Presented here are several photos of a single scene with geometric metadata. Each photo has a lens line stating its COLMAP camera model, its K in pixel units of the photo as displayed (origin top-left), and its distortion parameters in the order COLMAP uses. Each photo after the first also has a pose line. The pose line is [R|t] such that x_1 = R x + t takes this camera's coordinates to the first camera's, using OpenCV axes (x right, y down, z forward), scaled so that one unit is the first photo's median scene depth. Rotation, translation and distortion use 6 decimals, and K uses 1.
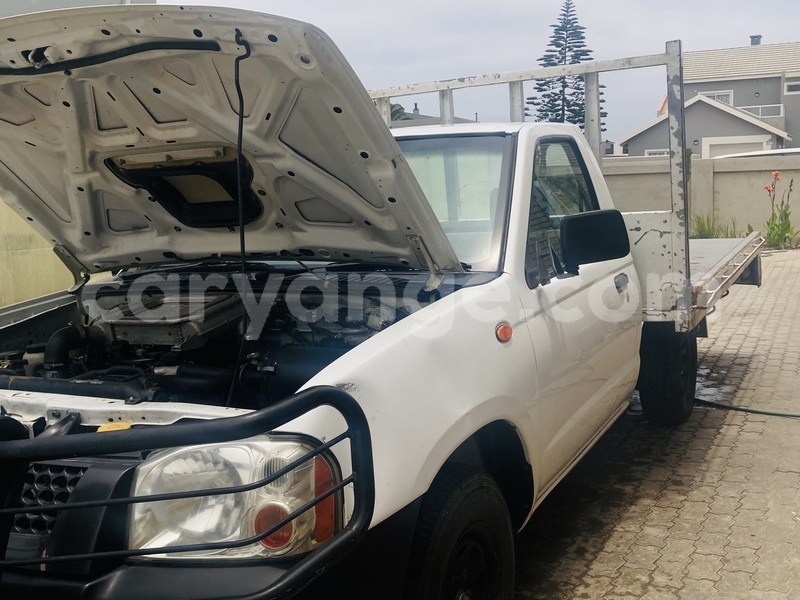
lens RADIAL K [[888.6, 0, 400.0], [0, 888.6, 300.0], [0, 0, 1]] dist [0.003750, -0.016268]
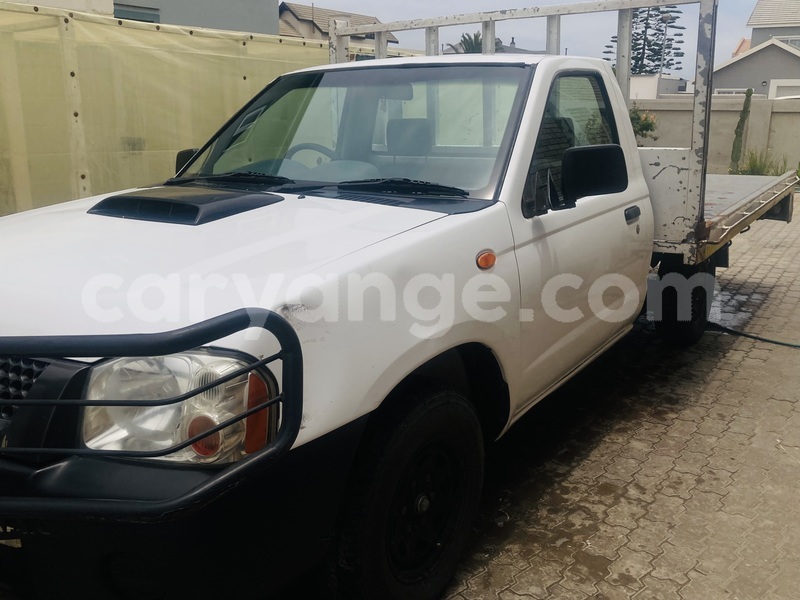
lens RADIAL K [[735.1, 0, 401.1], [0, 735.1, 291.3], [0, 0, 1]] dist [-0.004076, 0.009886]
pose [[0.989912, 0.077046, -0.118906, 0.085746], [-0.062762, 0.990846, 0.119523, -0.016185], [0.127026, -0.110854, 0.985685, 0.090373]]
